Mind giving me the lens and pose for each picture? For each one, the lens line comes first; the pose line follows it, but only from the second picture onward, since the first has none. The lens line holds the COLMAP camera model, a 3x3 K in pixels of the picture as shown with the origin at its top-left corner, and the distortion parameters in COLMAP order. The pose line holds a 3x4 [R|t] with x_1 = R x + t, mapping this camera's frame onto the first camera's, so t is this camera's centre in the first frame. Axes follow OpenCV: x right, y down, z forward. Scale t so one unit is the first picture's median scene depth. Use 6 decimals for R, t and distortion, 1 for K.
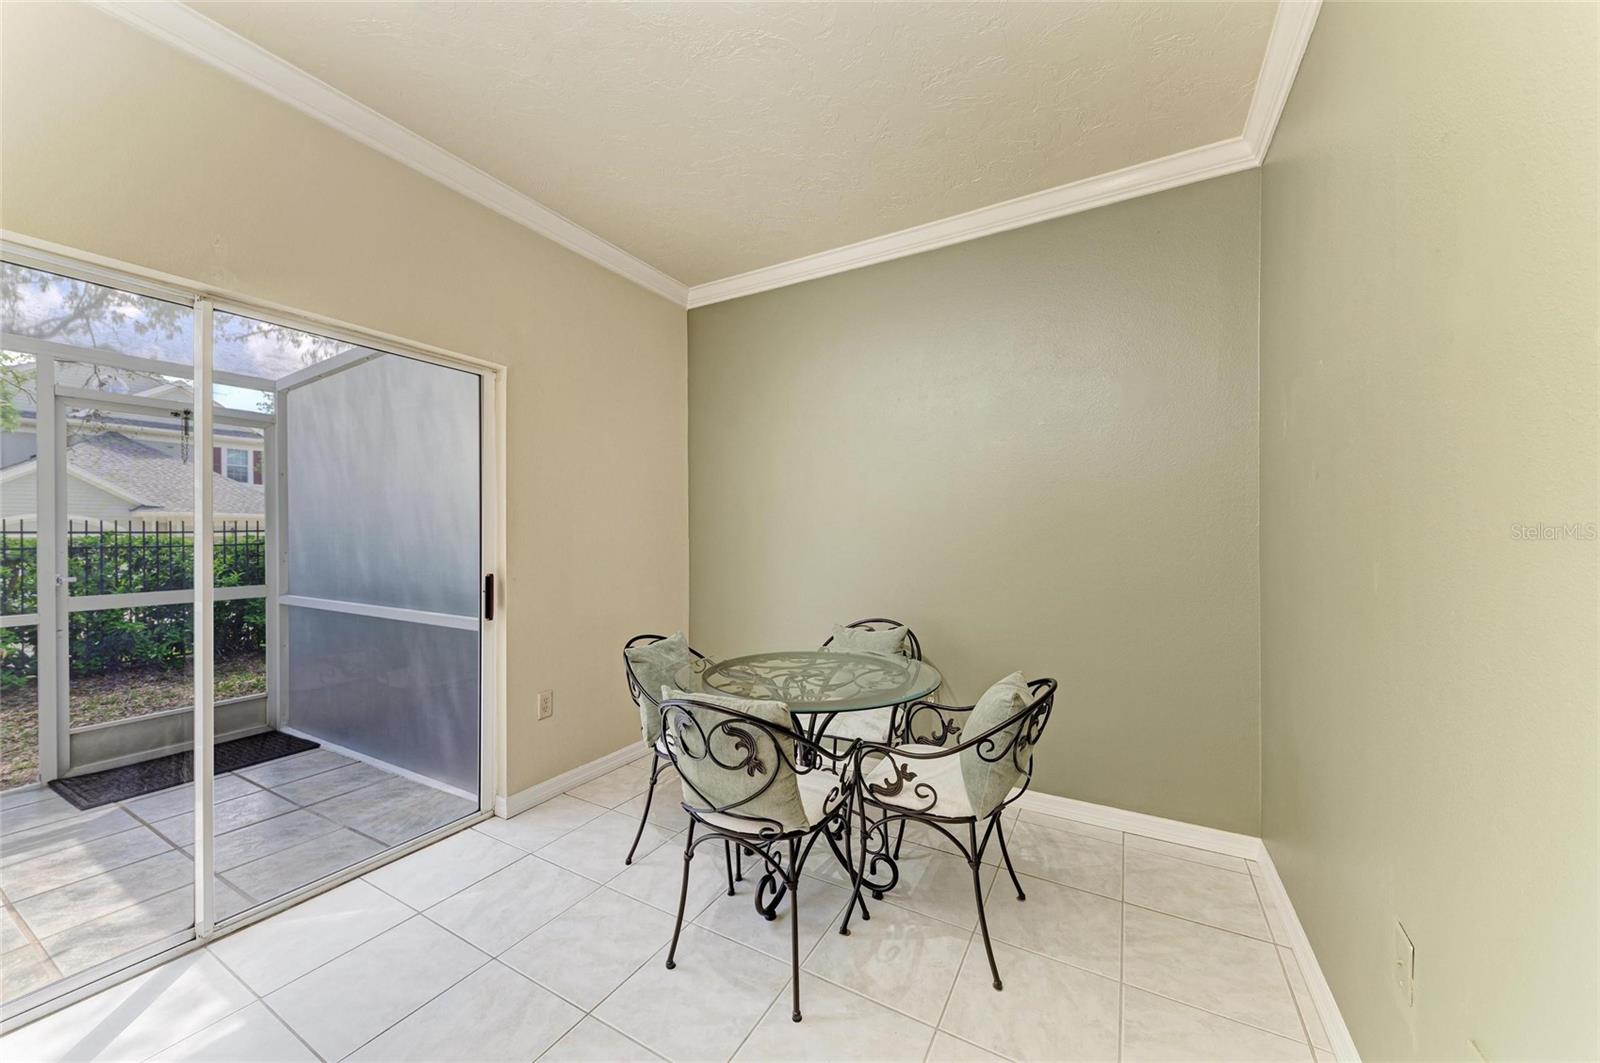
lens RADIAL K [[573.9, 0, 801.5], [0, 573.9, 536.2], [0, 0, 1]] dist [0.011055, -0.003148]
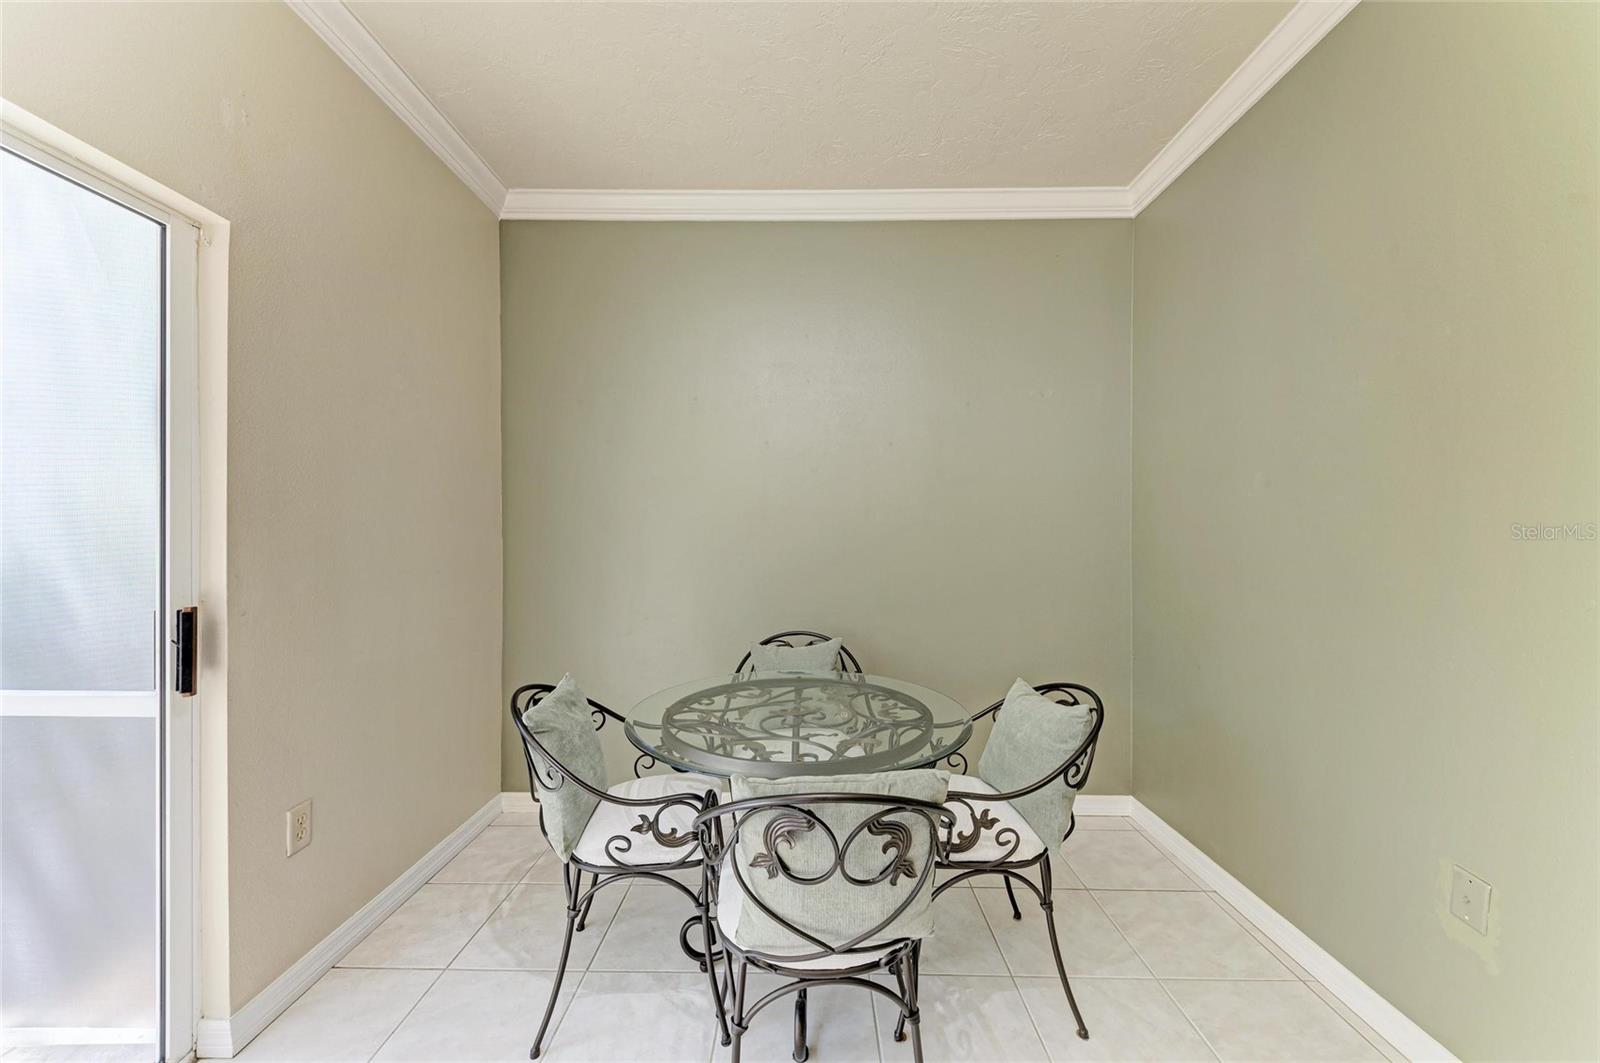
lens RADIAL K [[573.9, 0, 801.5], [0, 573.9, 536.2], [0, 0, 1]] dist [0.011055, -0.003148]
pose [[0.876111, 0.000681, 0.482109, -0.439895], [-0.001514, 0.999998, 0.001339, -0.000635], [-0.482107, -0.001903, 0.876110, 0.384421]]
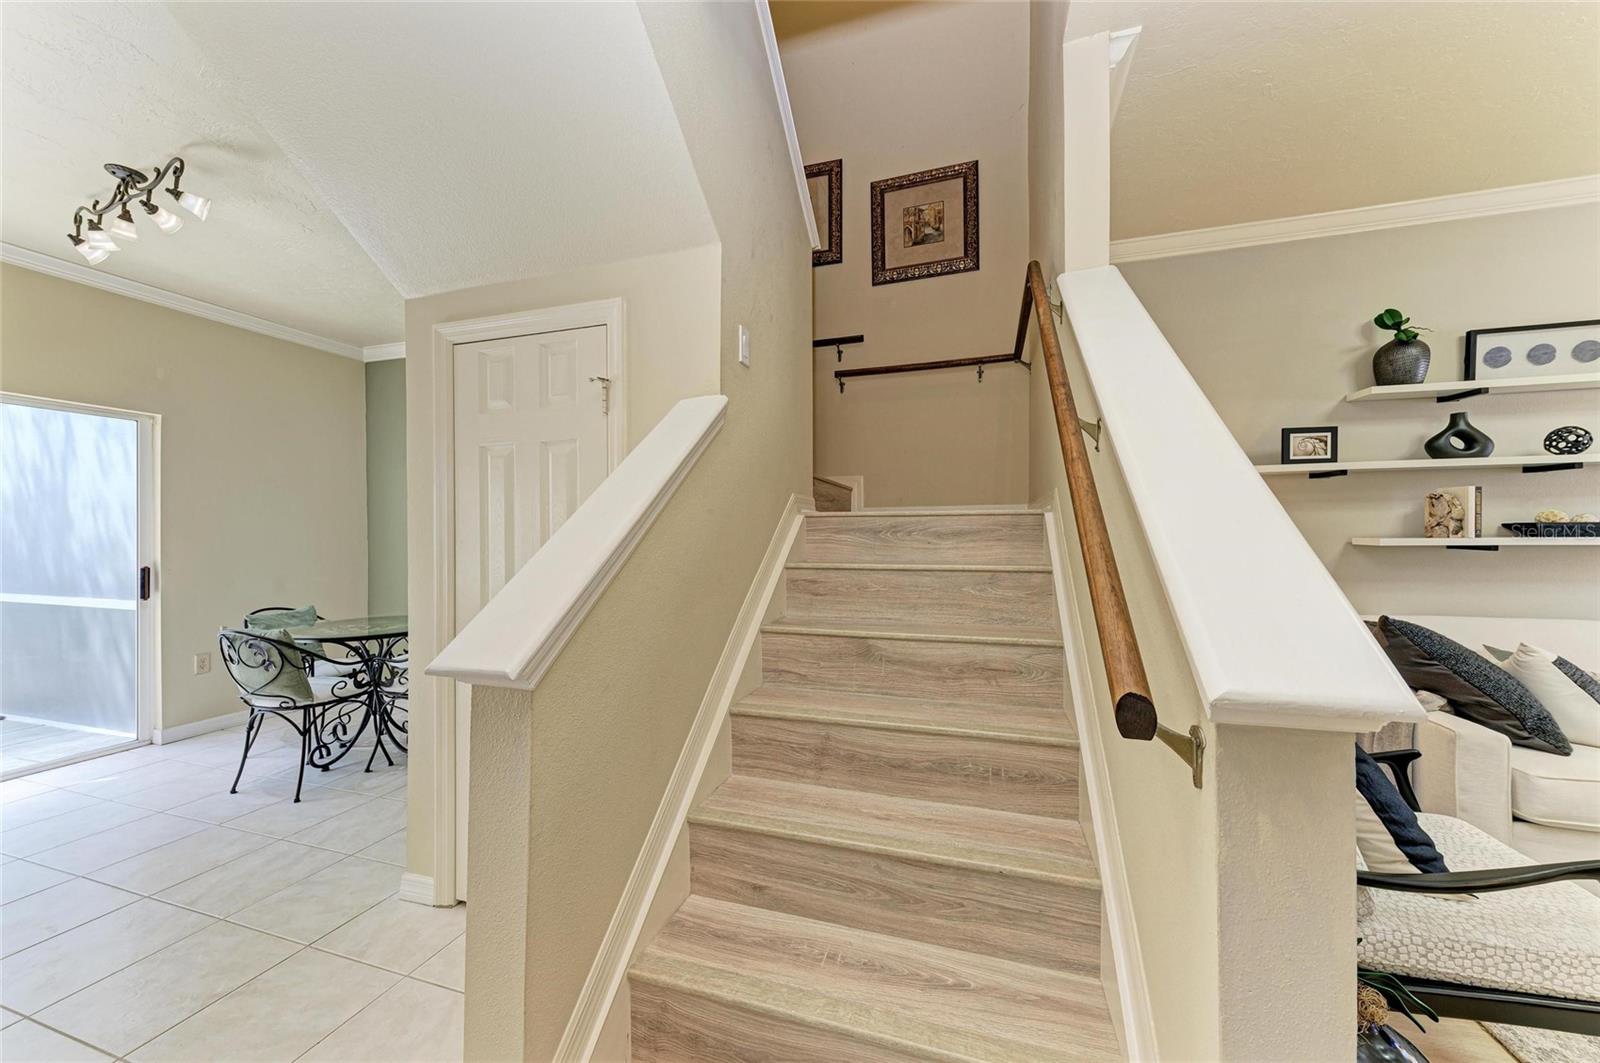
lens RADIAL K [[573.9, 0, 801.5], [0, 573.9, 536.2], [0, 0, 1]] dist [0.011055, -0.003148]
pose [[0.979082, -0.005996, 0.203379, 1.011162], [0.006347, 0.999979, -0.001073, 0.005947], [-0.203368, 0.002341, 0.979100, -0.951611]]
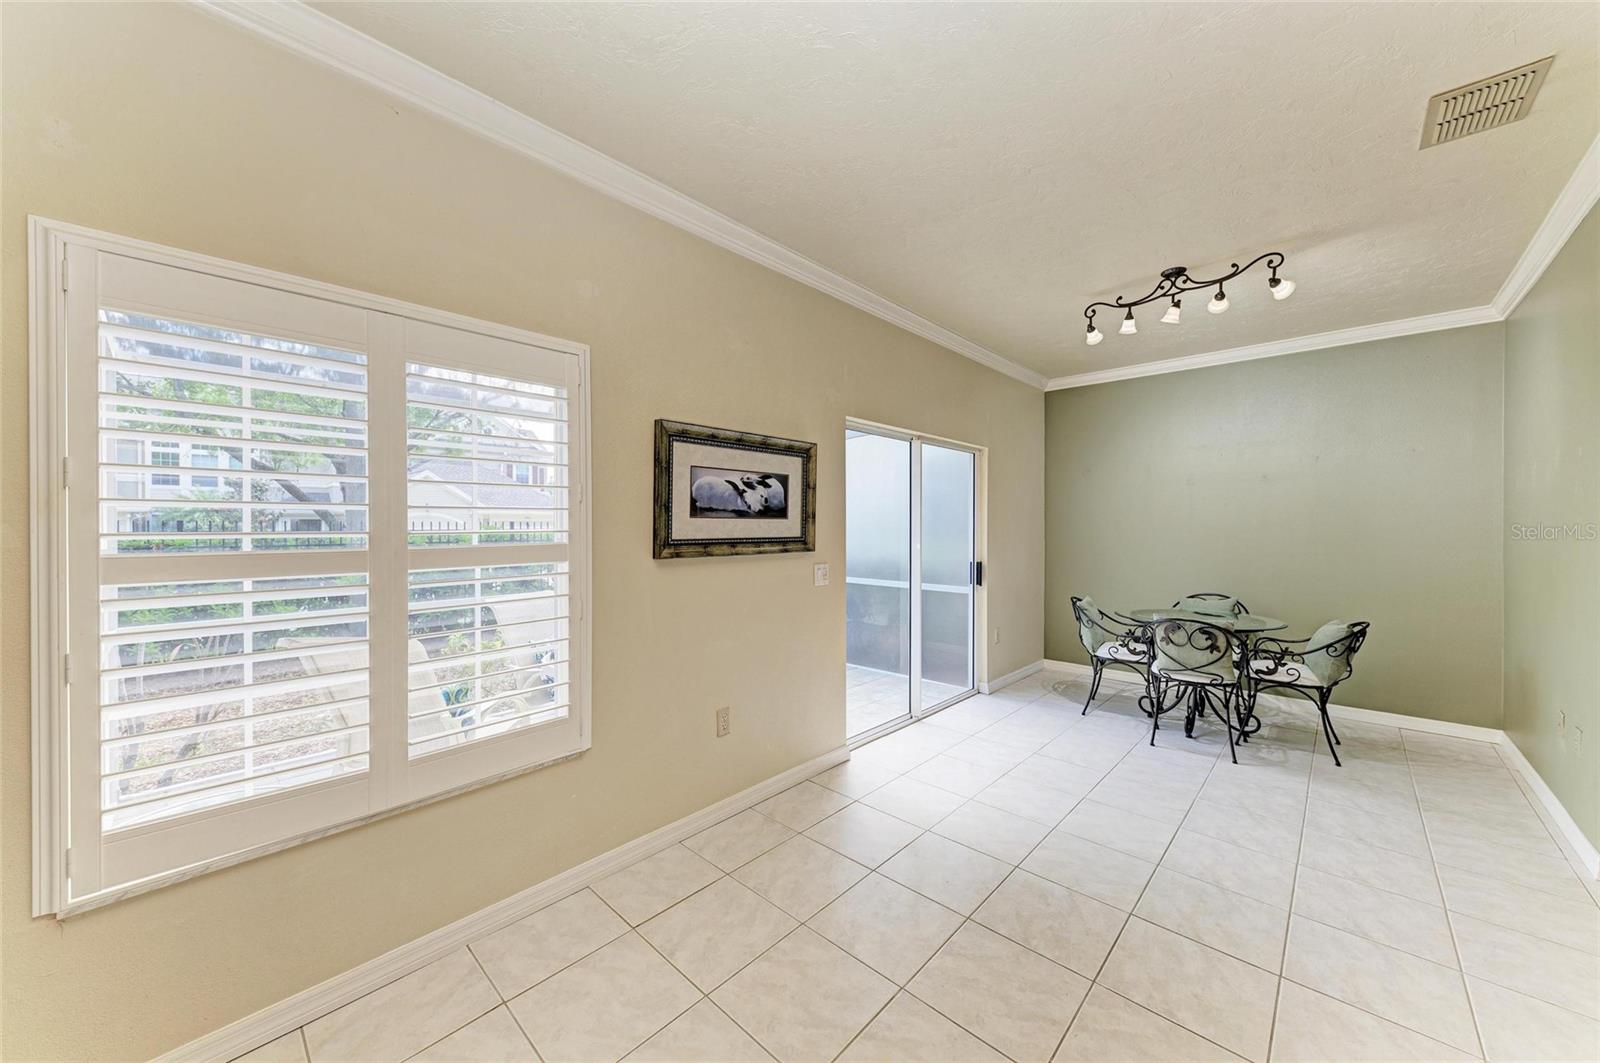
lens RADIAL K [[569.7, 0, 797.1], [0, 569.7, 527.0], [0, 0, 1]] dist [-0.000414, -0.002551]
pose [[0.967957, 0.003454, -0.251091, -0.932766], [-0.003651, 0.999993, -0.000317, -0.057880], [0.251088, 0.001223, 0.967963, -1.320271]]
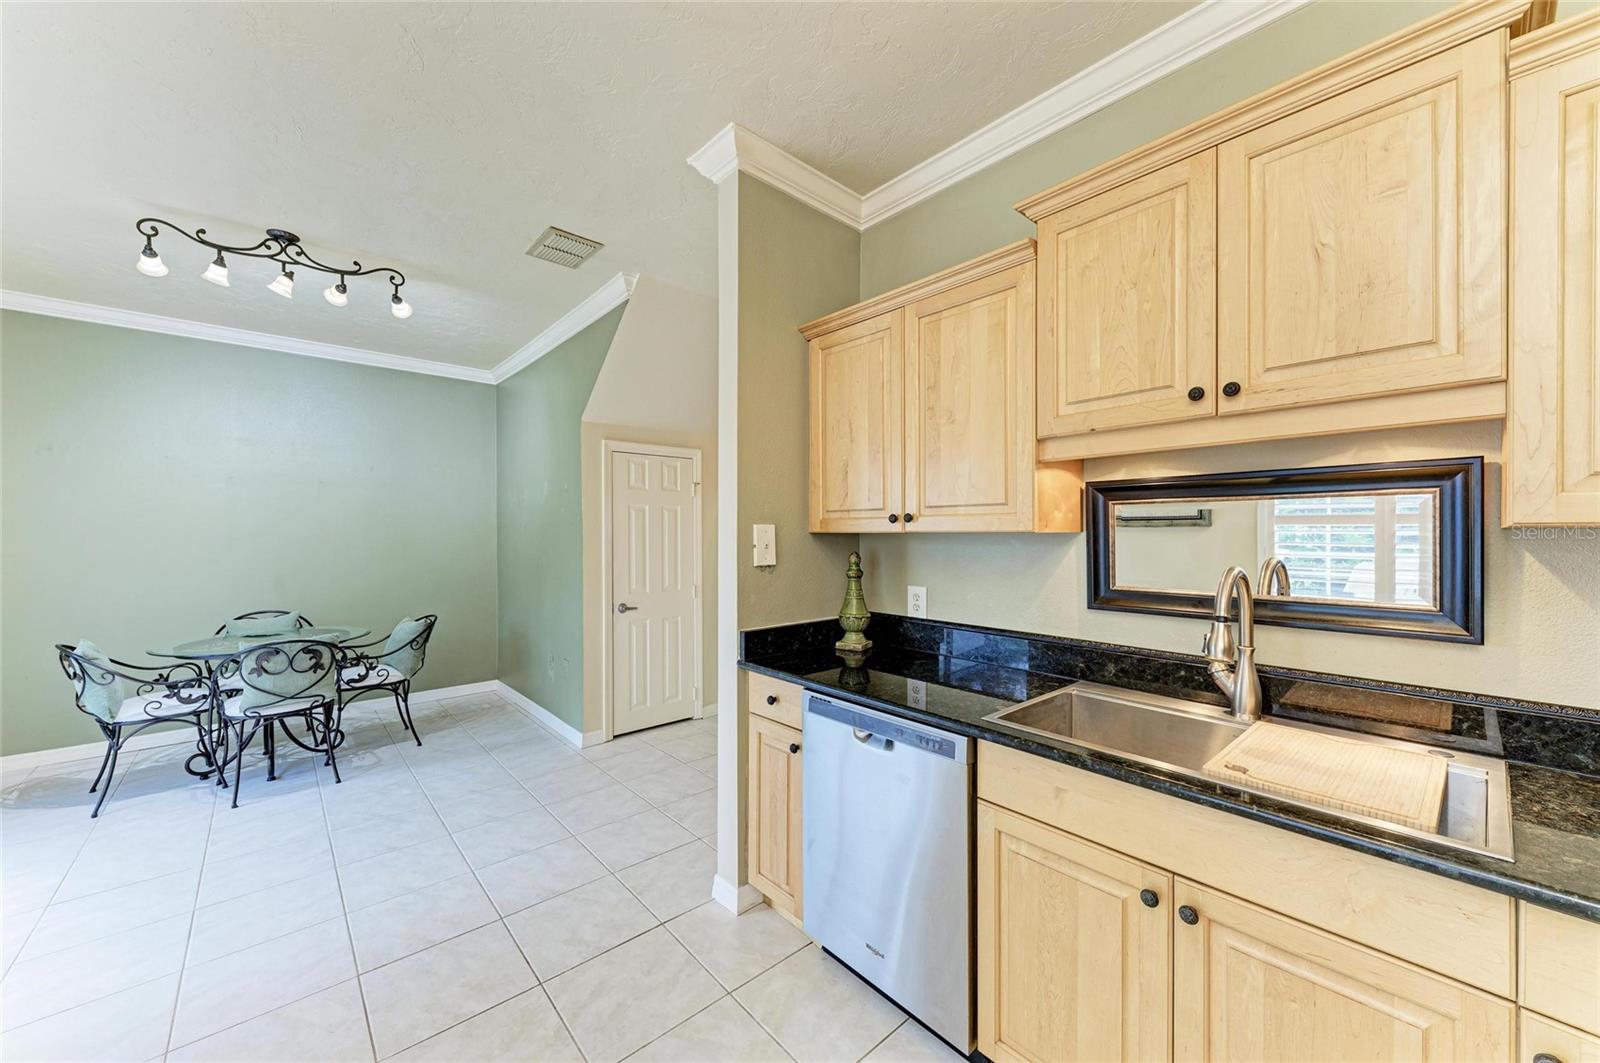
lens RADIAL K [[593.1, 0, 807.9], [0, 593.1, 534.9], [0, 0, 1]] dist [0.000304, -0.000167]
pose [[0.312904, -0.002127, 0.949782, -1.309893], [0.004769, 0.999988, 0.000668, -0.055960], [-0.949773, 0.004320, 0.312910, -1.124516]]
